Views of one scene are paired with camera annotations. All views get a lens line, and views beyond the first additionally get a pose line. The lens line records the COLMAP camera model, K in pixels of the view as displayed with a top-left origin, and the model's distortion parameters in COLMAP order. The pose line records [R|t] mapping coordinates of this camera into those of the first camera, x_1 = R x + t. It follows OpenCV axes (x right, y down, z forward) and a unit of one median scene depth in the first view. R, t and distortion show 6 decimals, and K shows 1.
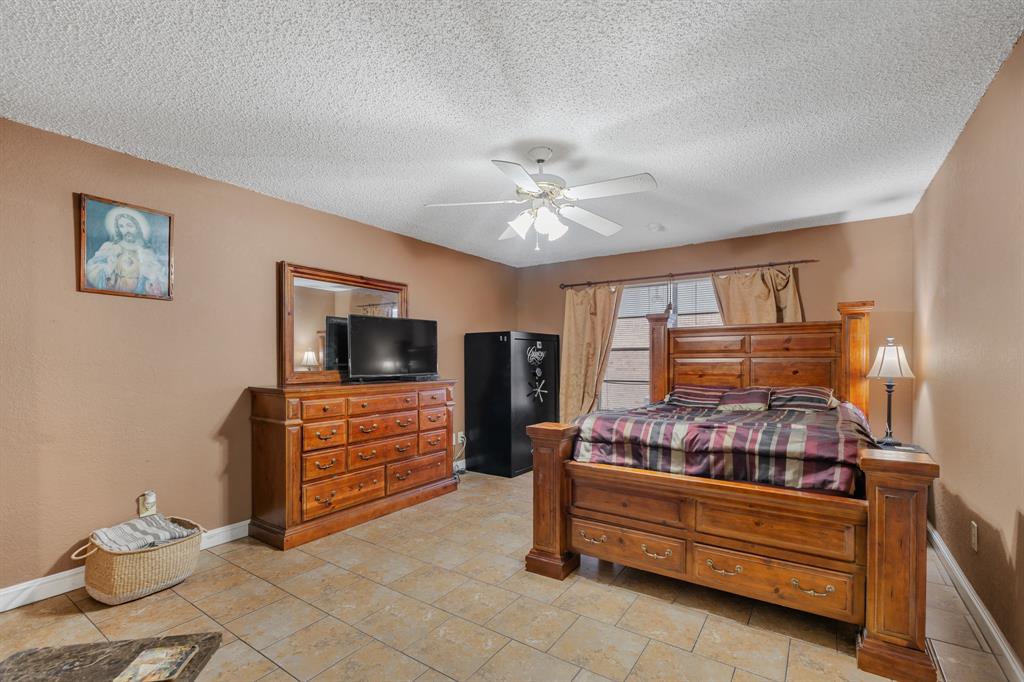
lens RADIAL K [[456.0, 0, 512.0], [0, 456.0, 363.3], [0, 0, 1]] dist [-0.000965, -0.000040]
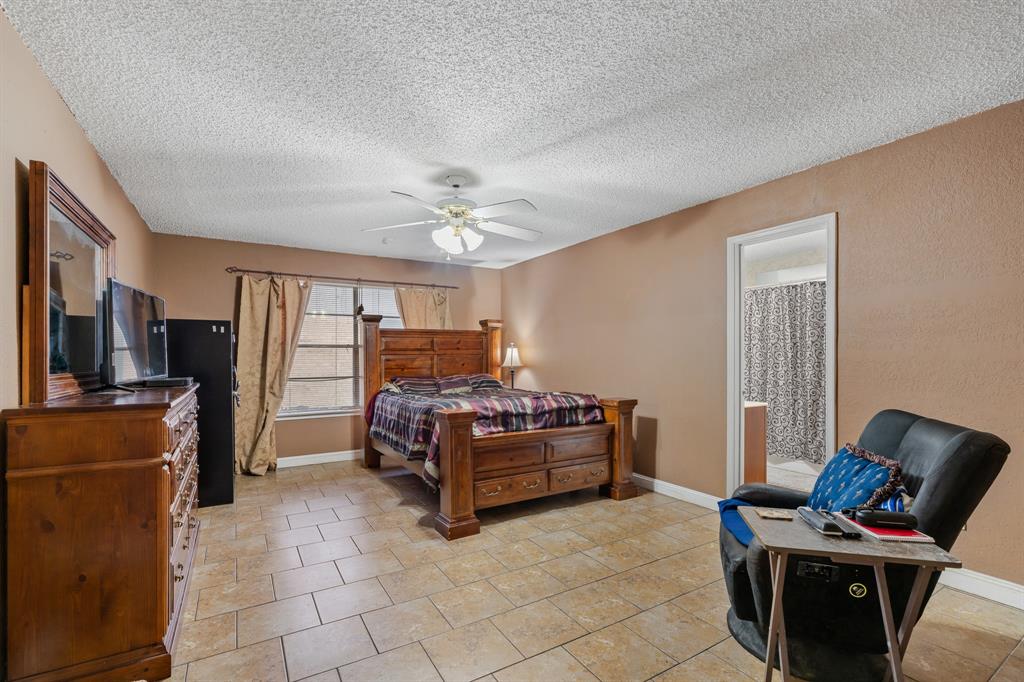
lens RADIAL K [[460.4, 0, 512.6], [0, 460.4, 355.2], [0, 0, 1]] dist [0.000531, -0.000031]
pose [[0.416518, 0.002143, 0.909125, -1.005518], [0.010872, 0.999914, -0.007338, 0.003323], [-0.909062, 0.012941, 0.416459, 0.397223]]
